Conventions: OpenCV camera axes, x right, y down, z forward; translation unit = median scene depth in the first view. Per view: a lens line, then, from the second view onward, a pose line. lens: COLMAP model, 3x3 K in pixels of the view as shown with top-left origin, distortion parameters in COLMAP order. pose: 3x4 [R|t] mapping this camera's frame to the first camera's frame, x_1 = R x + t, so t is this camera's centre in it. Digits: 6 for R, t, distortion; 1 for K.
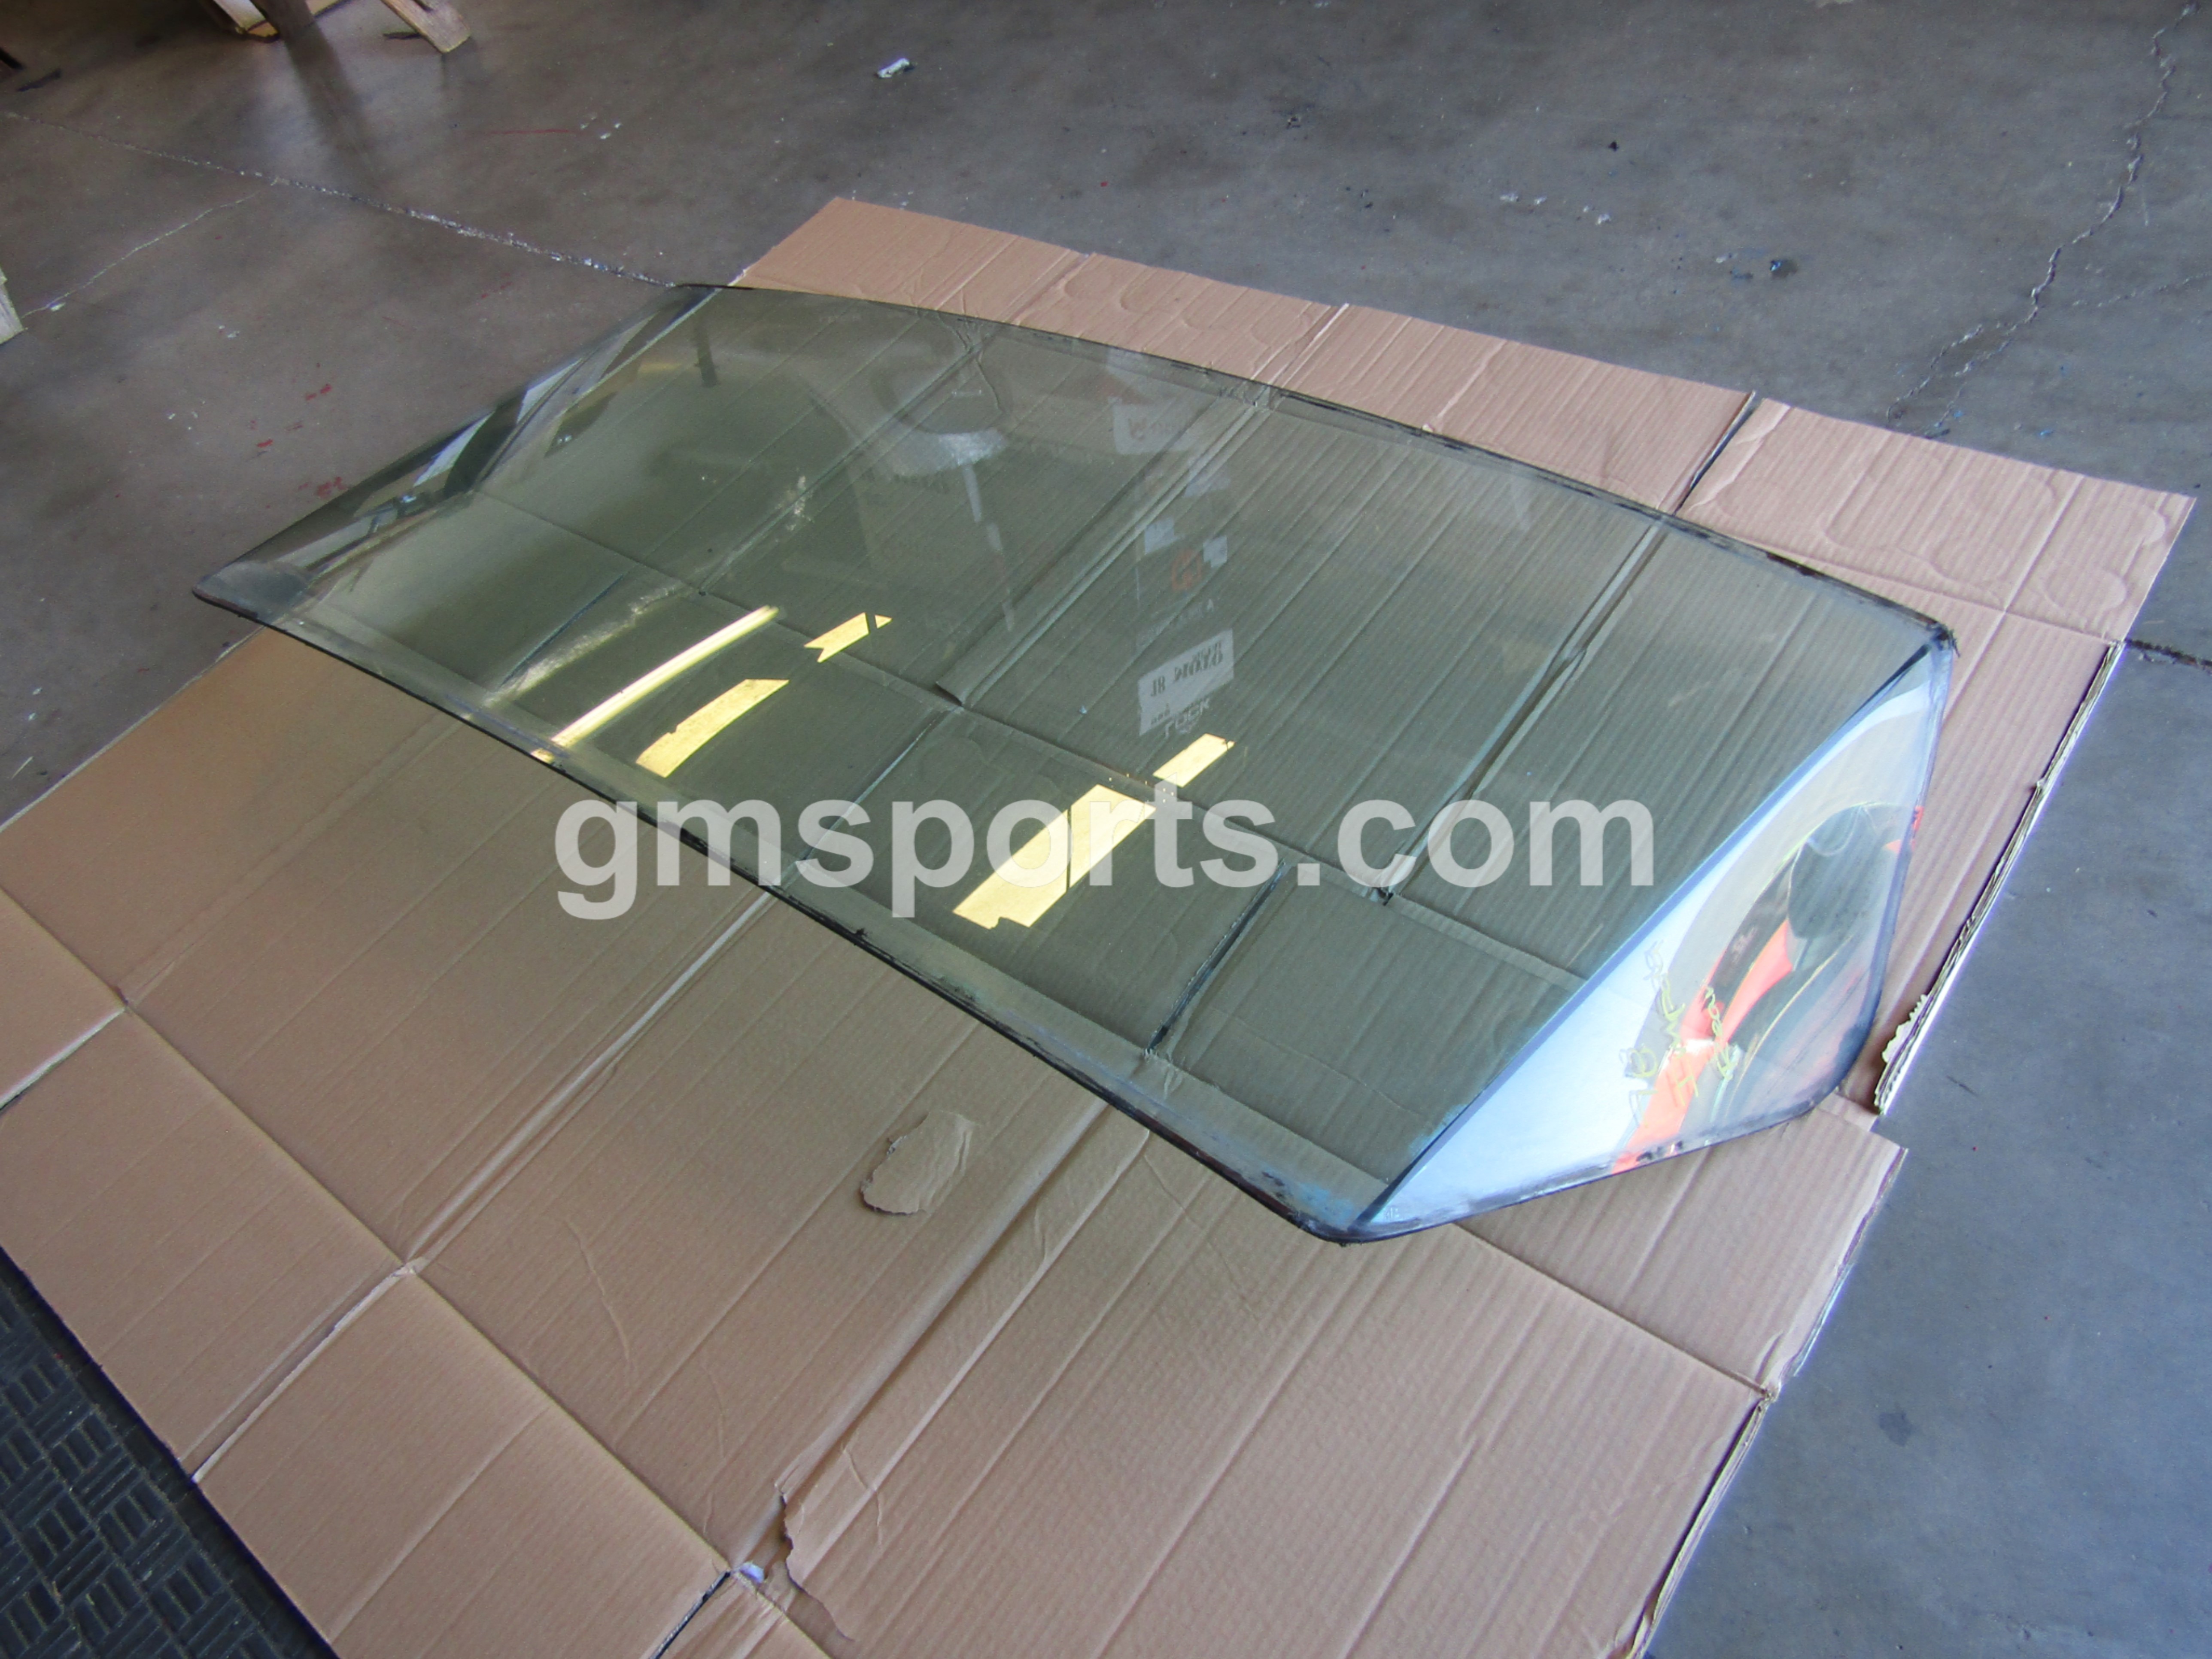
lens RADIAL K [[1559.9, 0, 1107.7], [0, 1559.9, 824.6], [0, 0, 1]] dist [0.001820, -0.006089]
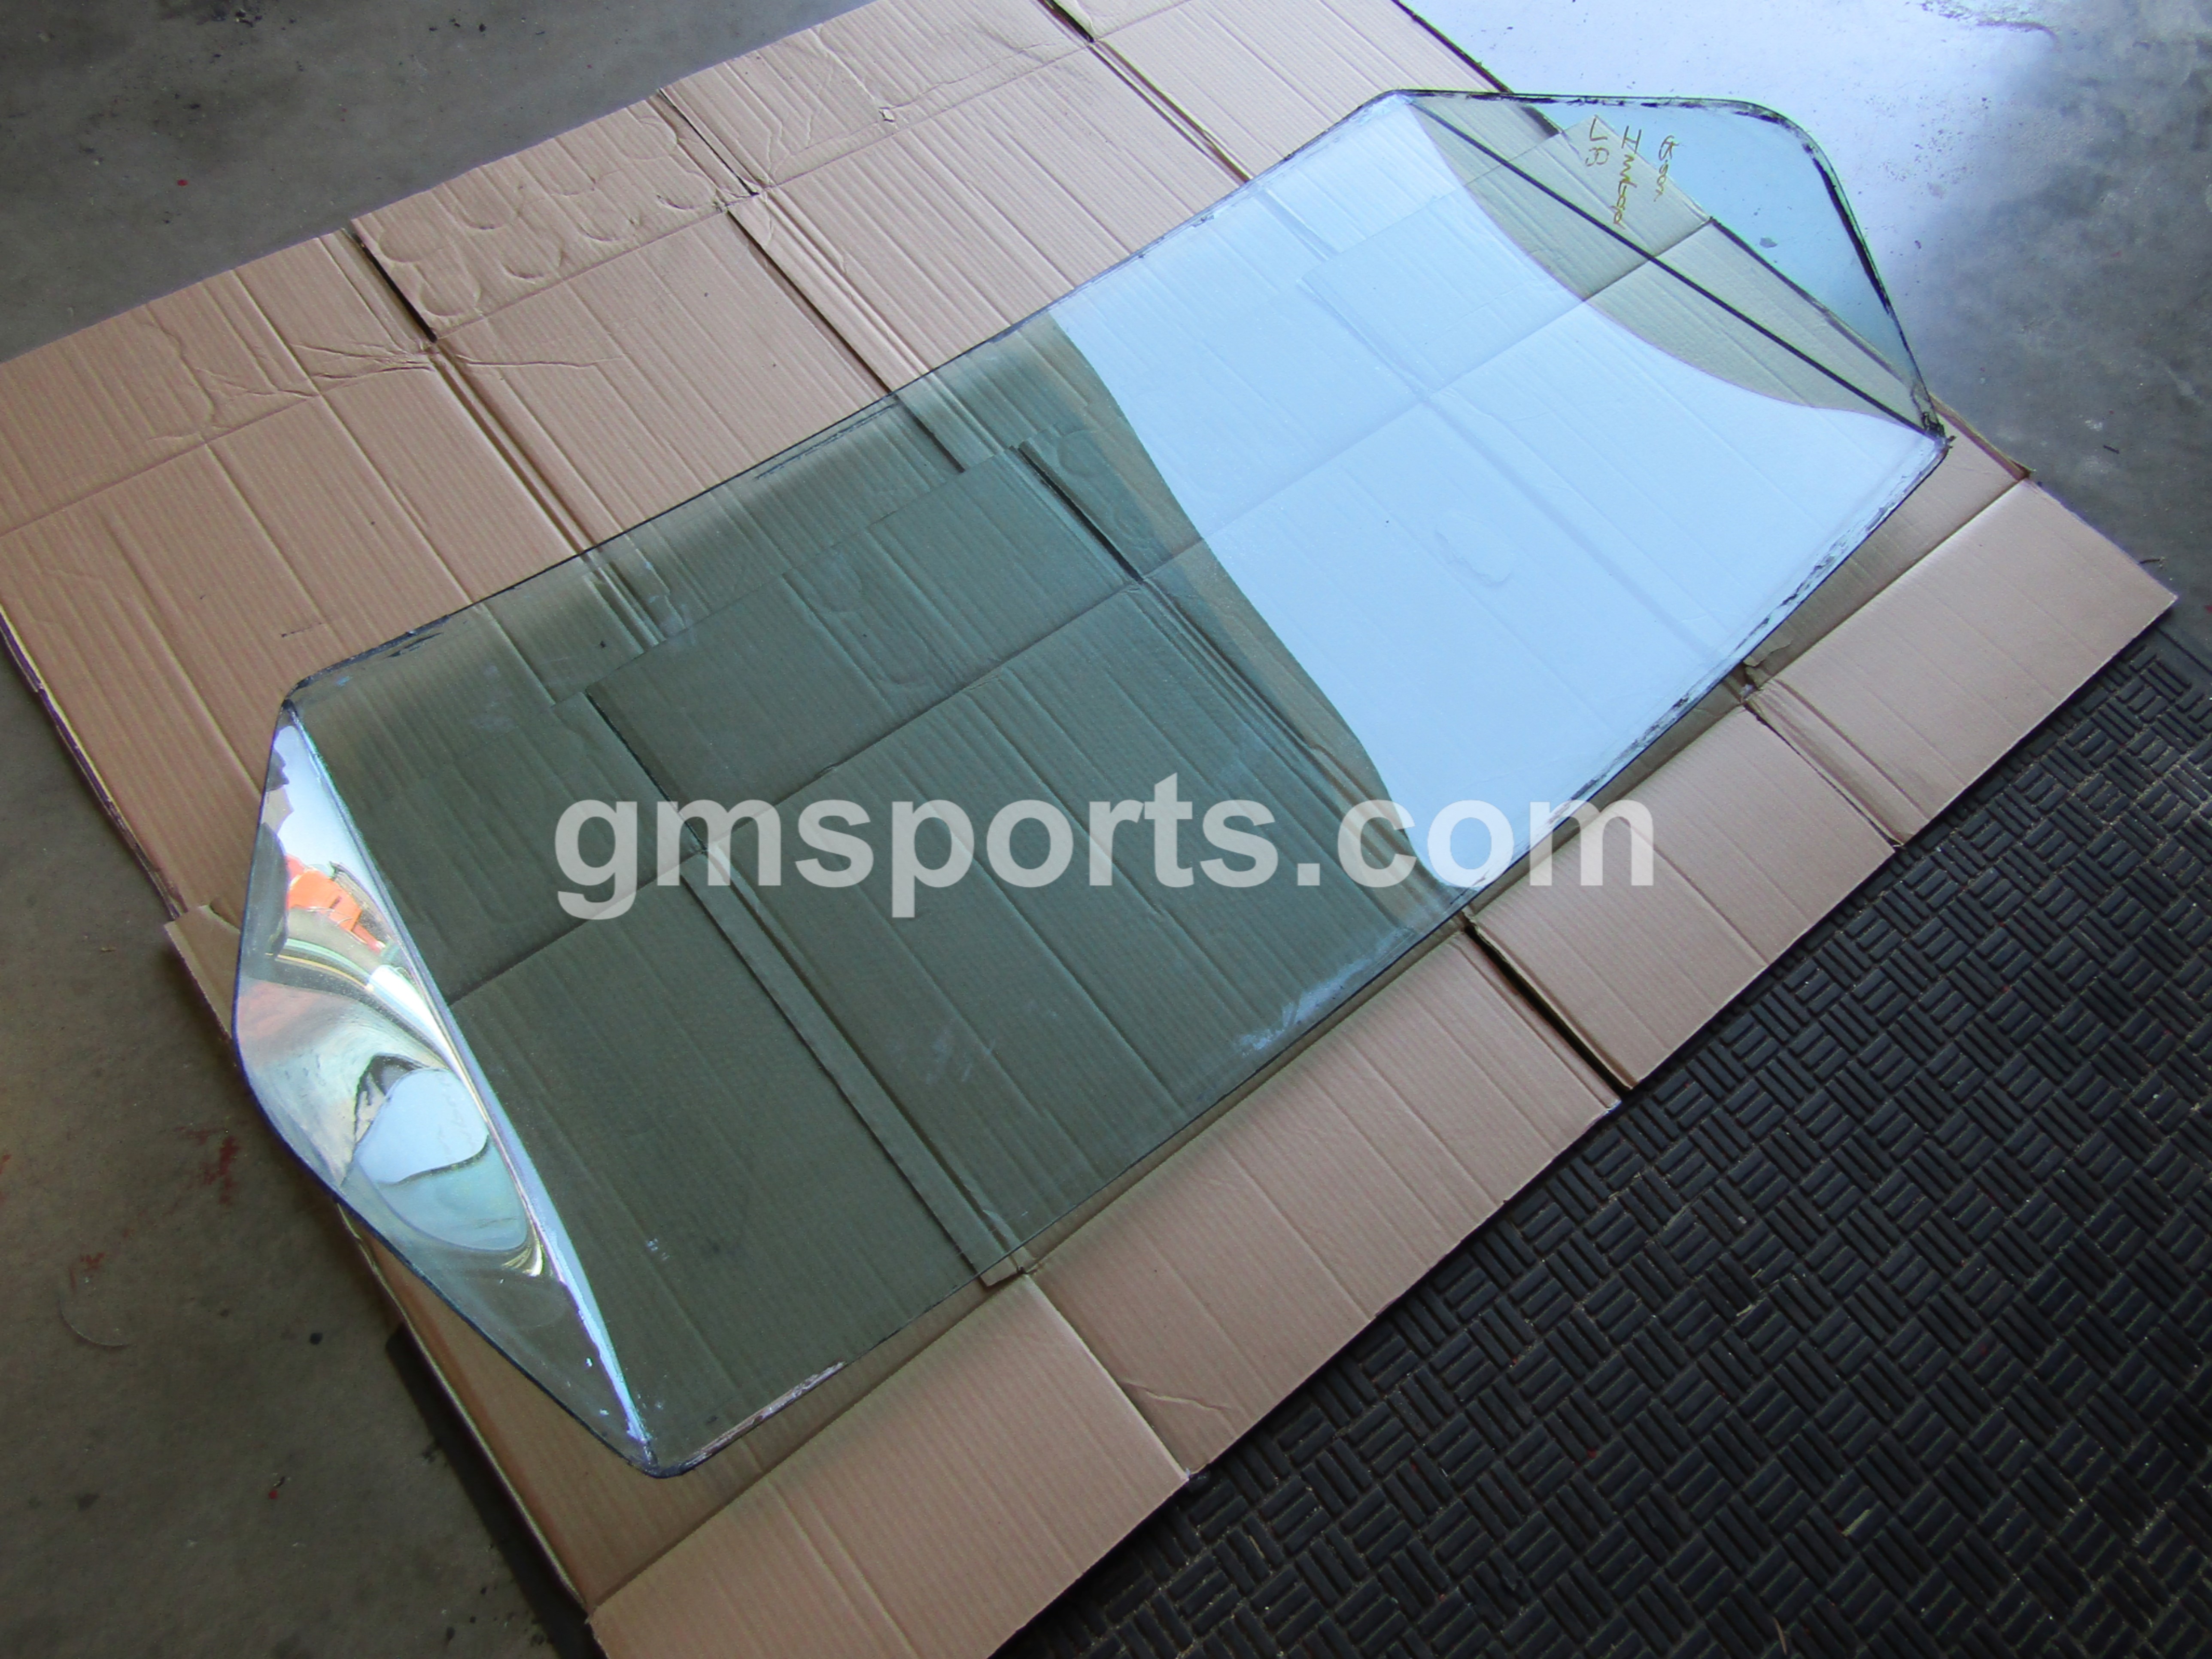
lens RADIAL K [[1559.9, 0, 1098.5], [0, 1559.9, 837.5], [0, 0, 1]] dist [0.001820, -0.006089]
pose [[0.217846, -0.744949, 0.630551, -1.040272], [0.653483, 0.591203, 0.472694, -0.459409], [-0.724916, 0.309080, 0.615602, 0.454624]]
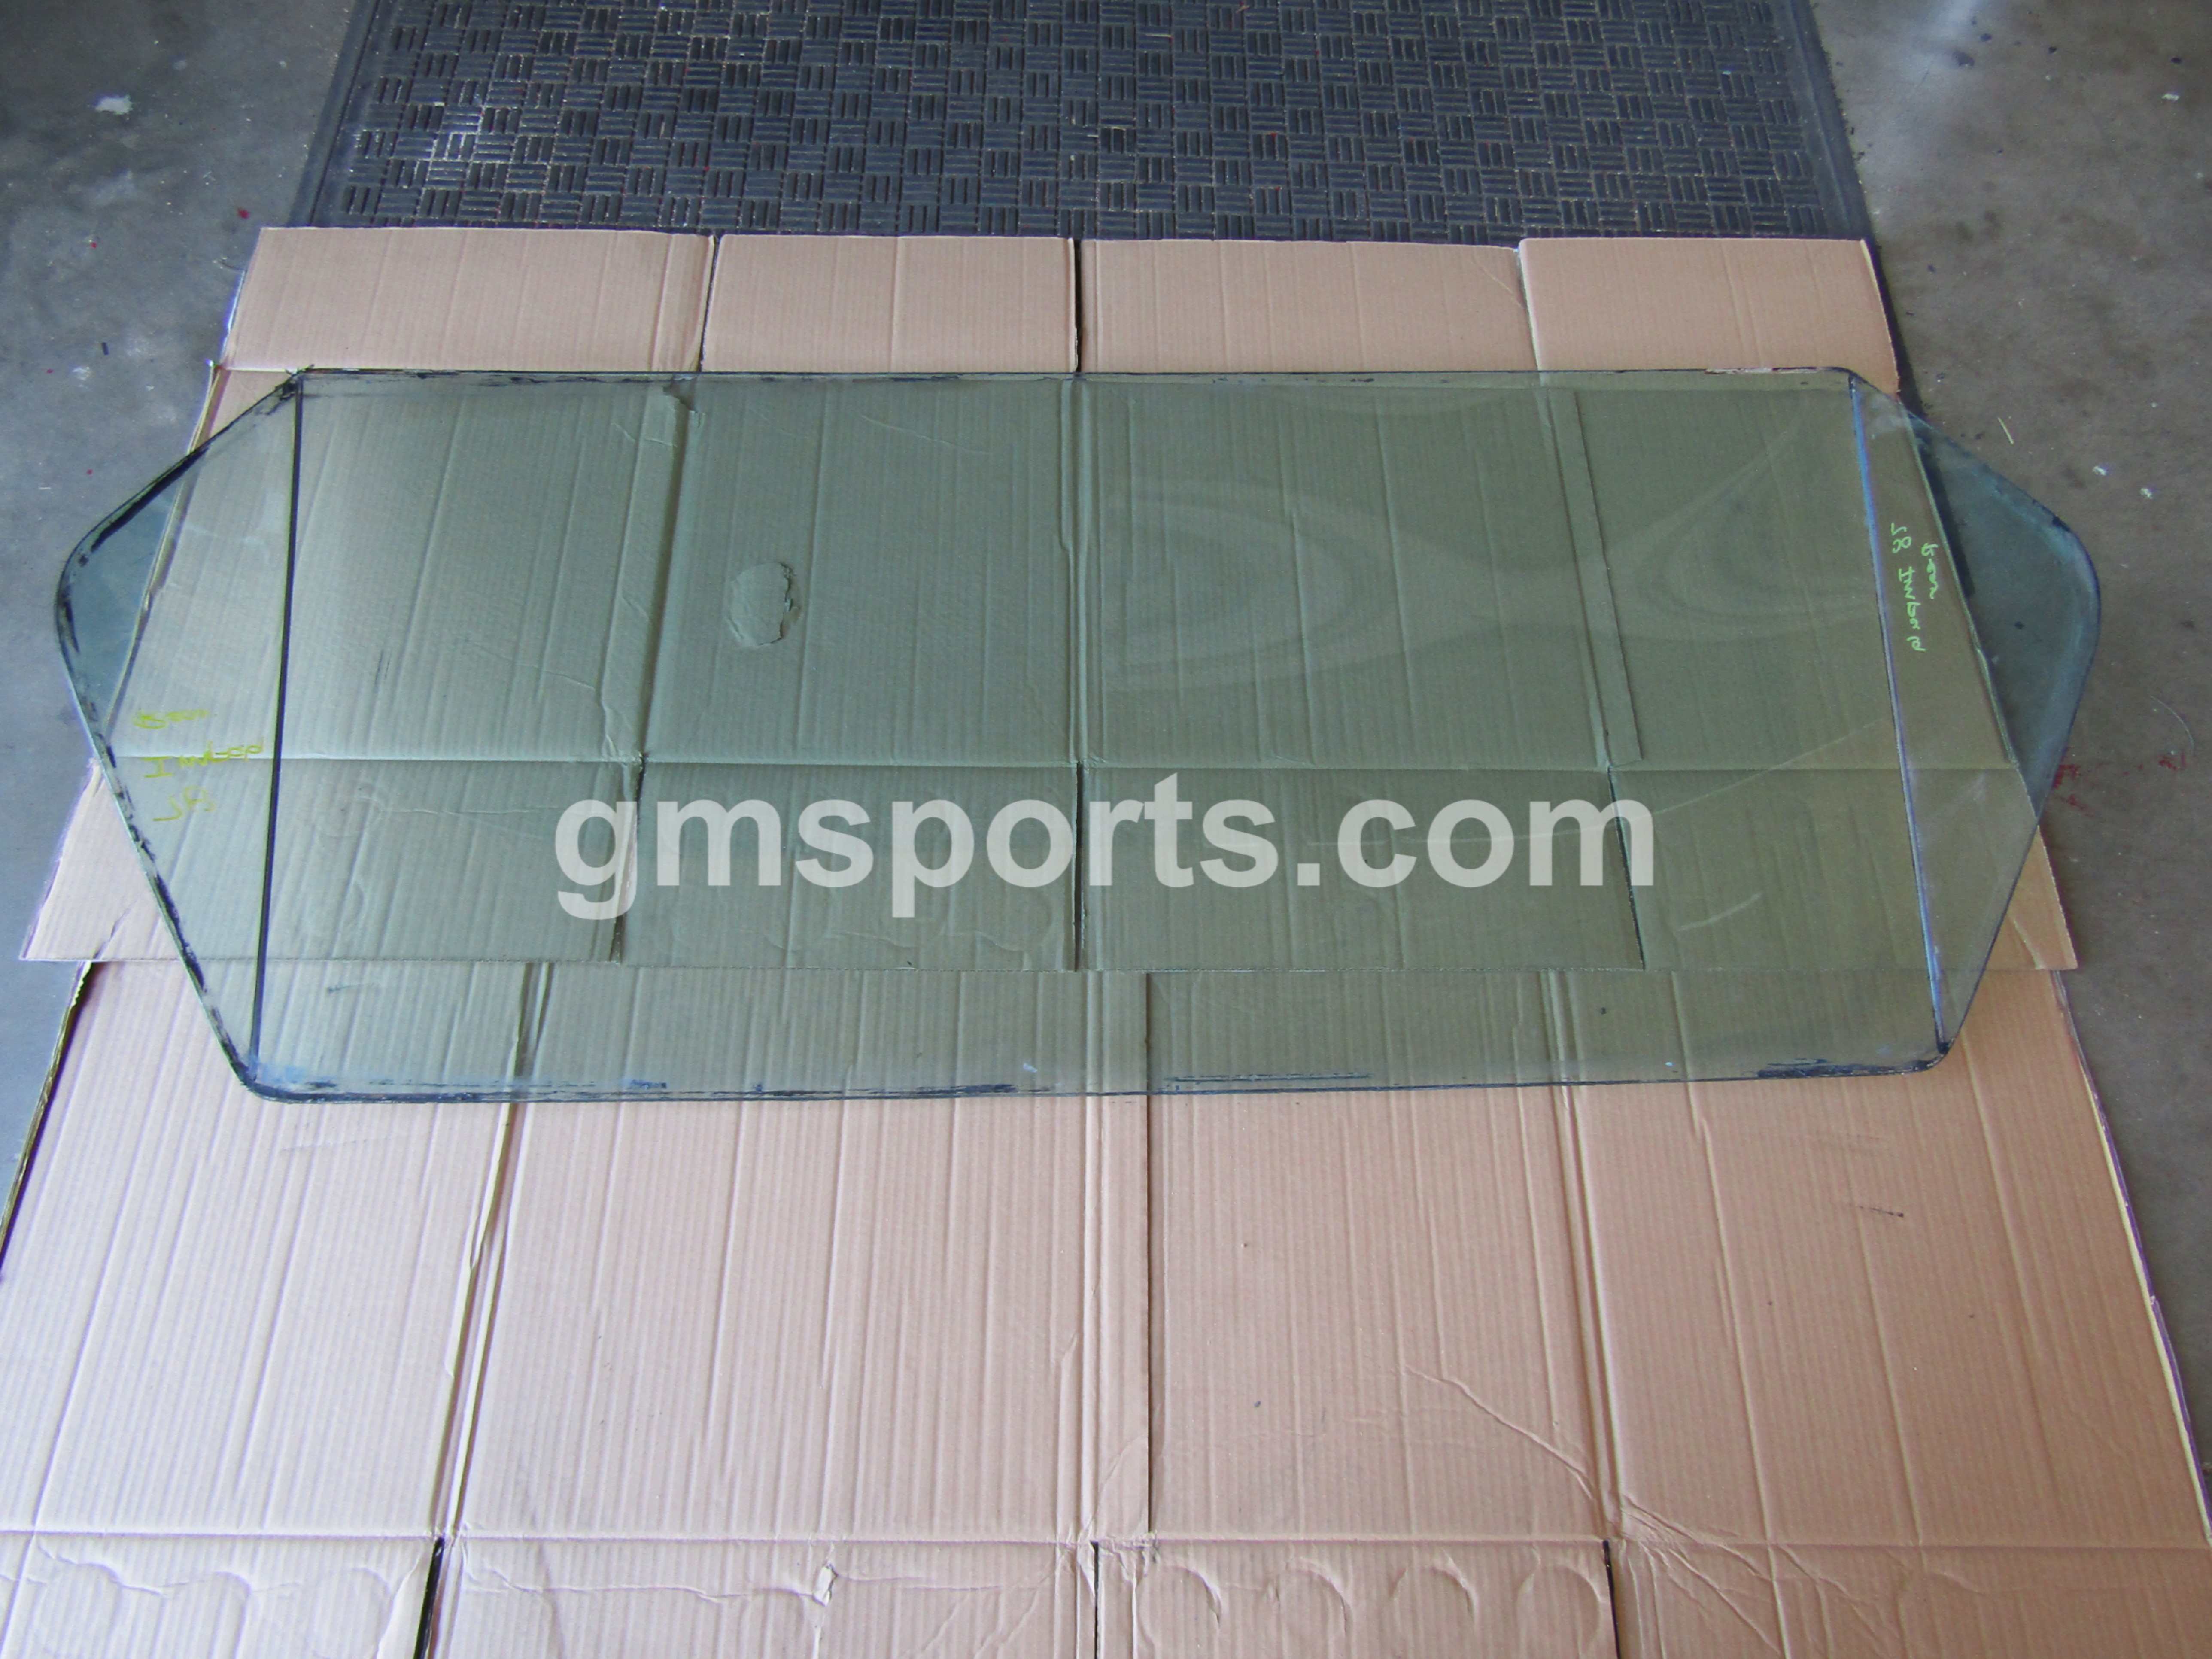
lens RADIAL K [[1559.9, 0, 1086.2], [0, 1559.9, 839.7], [0, 0, 1]] dist [0.001820, -0.006089]
pose [[-0.782570, 0.615664, -0.092429, -0.037706], [-0.377107, -0.350646, 0.857227, -0.958449], [0.495354, 0.705695, 0.506576, 0.576981]]
